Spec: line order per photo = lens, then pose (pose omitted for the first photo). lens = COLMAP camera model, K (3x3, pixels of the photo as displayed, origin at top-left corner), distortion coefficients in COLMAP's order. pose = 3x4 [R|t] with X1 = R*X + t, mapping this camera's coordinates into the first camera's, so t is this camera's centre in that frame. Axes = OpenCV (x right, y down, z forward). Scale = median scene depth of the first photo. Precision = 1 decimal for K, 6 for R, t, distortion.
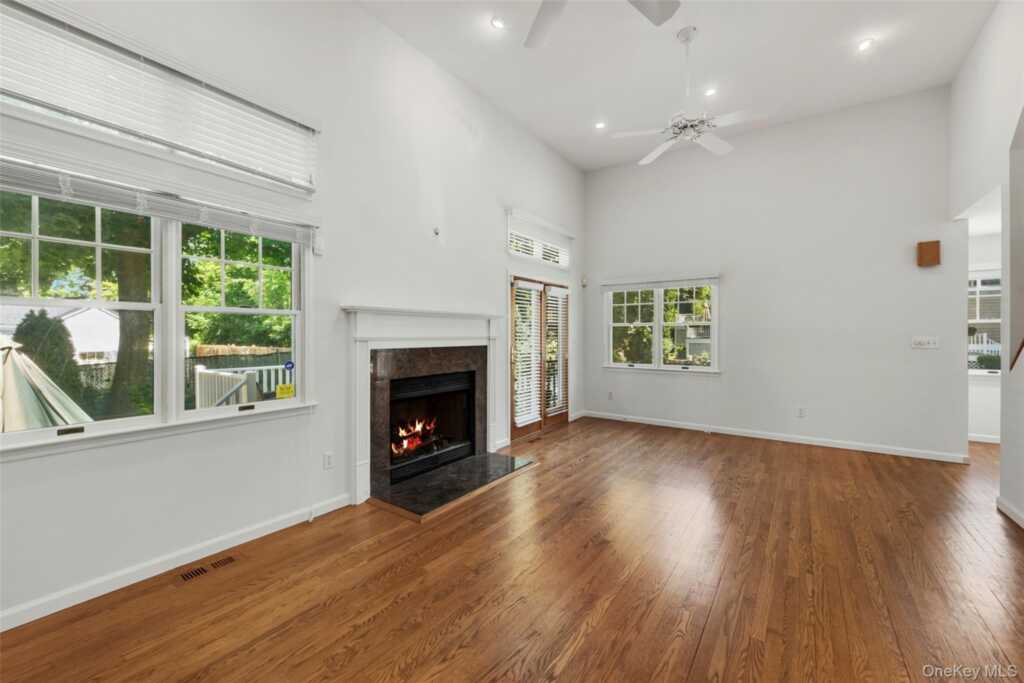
lens RADIAL K [[410.2, 0, 514.6], [0, 410.2, 338.4], [0, 0, 1]] dist [-0.002234, -0.000494]
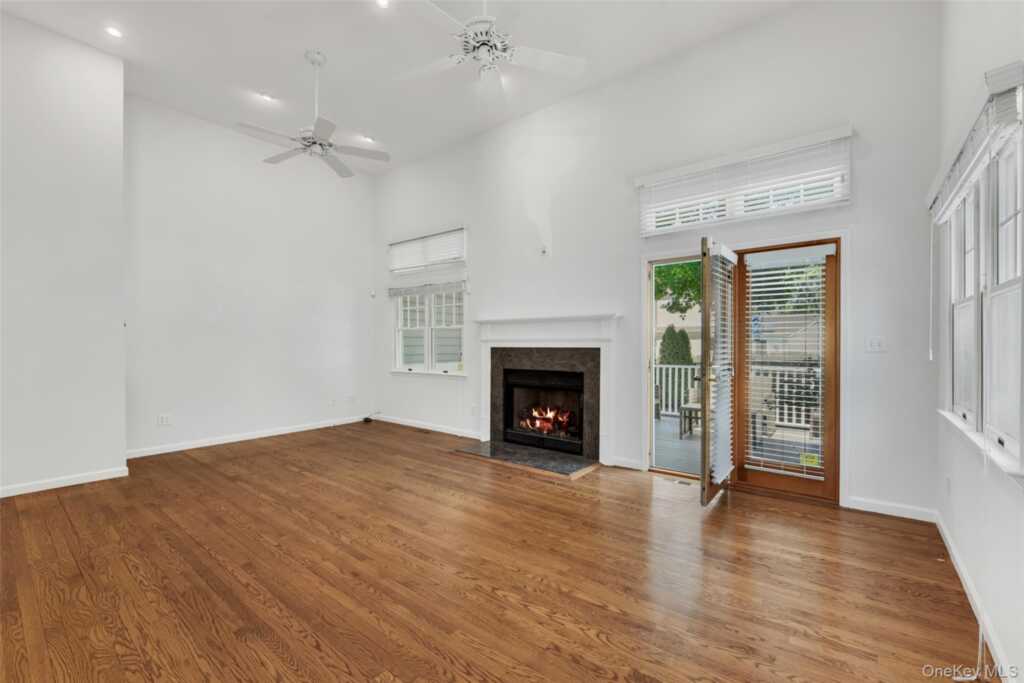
lens RADIAL K [[441.3, 0, 513.8], [0, 441.3, 343.0], [0, 0, 1]] dist [-0.001470, -0.000083]
pose [[-0.059335, -0.001142, -0.998237, 1.082421], [-0.003829, 0.999992, -0.000916, 0.009365], [0.998231, 0.003768, -0.059339, 0.984339]]
